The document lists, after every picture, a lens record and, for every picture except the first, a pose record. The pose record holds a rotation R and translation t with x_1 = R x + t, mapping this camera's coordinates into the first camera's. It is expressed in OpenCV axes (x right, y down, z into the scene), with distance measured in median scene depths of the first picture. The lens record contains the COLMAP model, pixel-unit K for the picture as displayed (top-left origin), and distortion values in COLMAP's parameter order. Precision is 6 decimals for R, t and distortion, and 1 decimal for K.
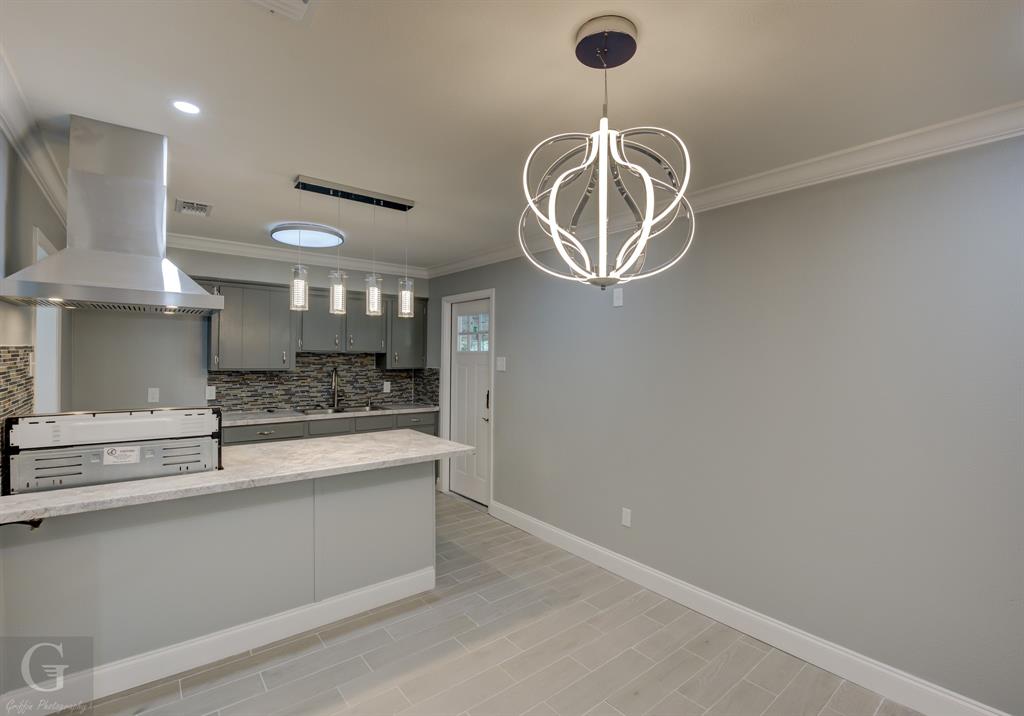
lens RADIAL K [[463.1, 0, 507.1], [0, 463.1, 358.1], [0, 0, 1]] dist [-0.002070, -0.000121]
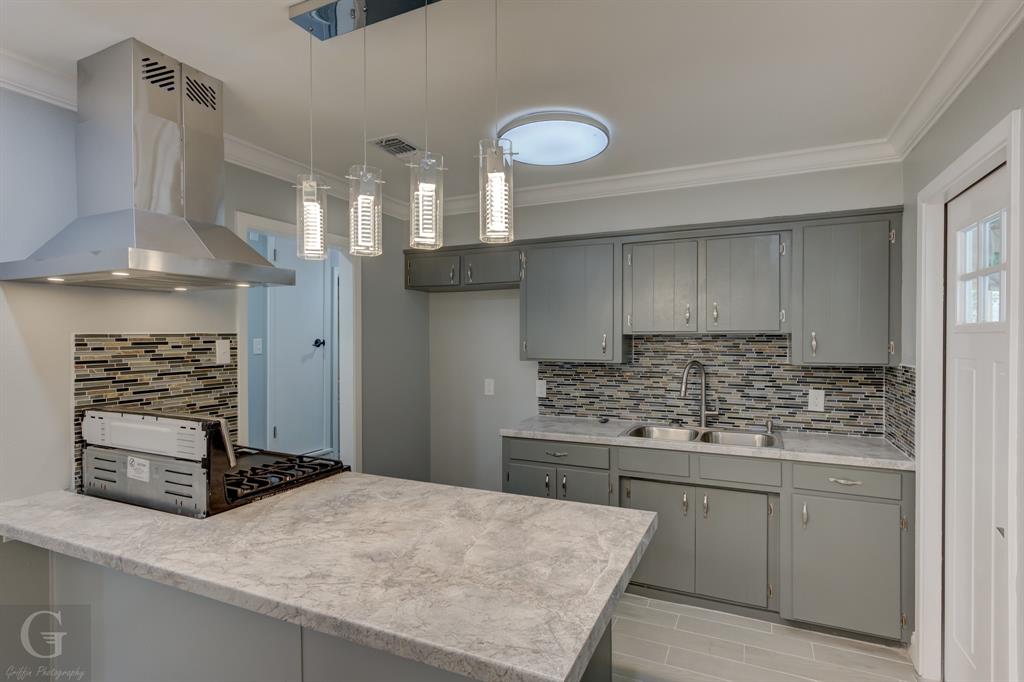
lens RADIAL K [[519.0, 0, 512.3], [0, 519.0, 343.4], [0, 0, 1]] dist [0.006520, -0.001556]
pose [[0.444731, -0.002100, -0.895662, 0.114772], [0.005672, 0.999984, 0.000472, -0.002264], [0.895646, -0.005290, 0.444735, 0.502275]]
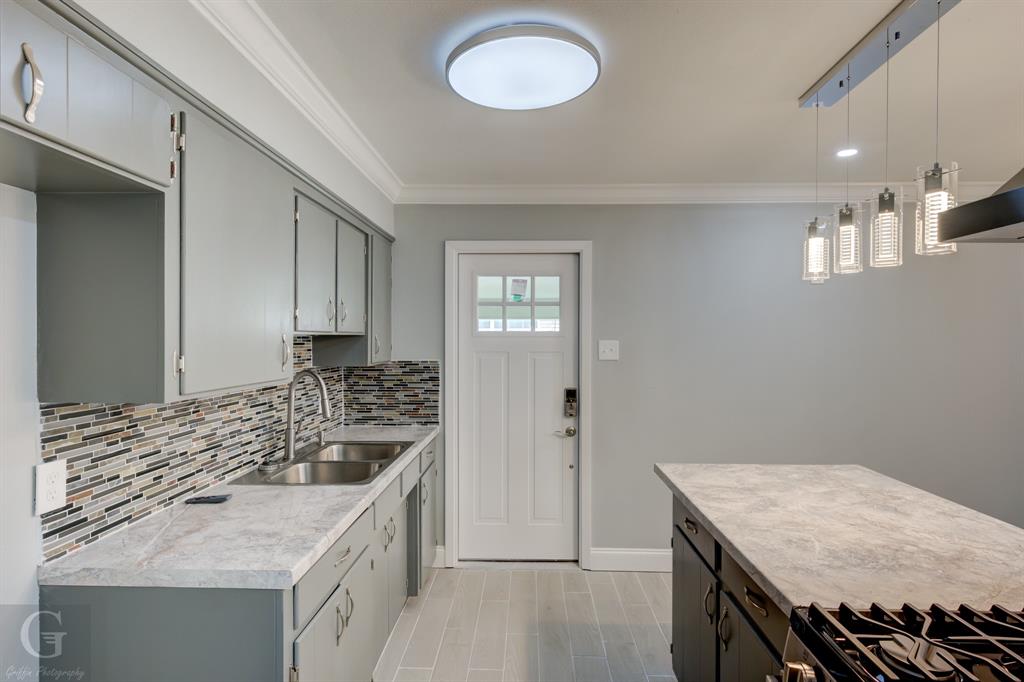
lens RADIAL K [[519.0, 0, 520.9], [0, 519.0, 339.9], [0, 0, 1]] dist [0.006520, -0.001556]
pose [[0.645547, -0.013265, 0.763605, -0.620932], [0.007284, 0.999911, 0.011212, -0.011745], [-0.763686, -0.001676, 0.645586, 0.523707]]
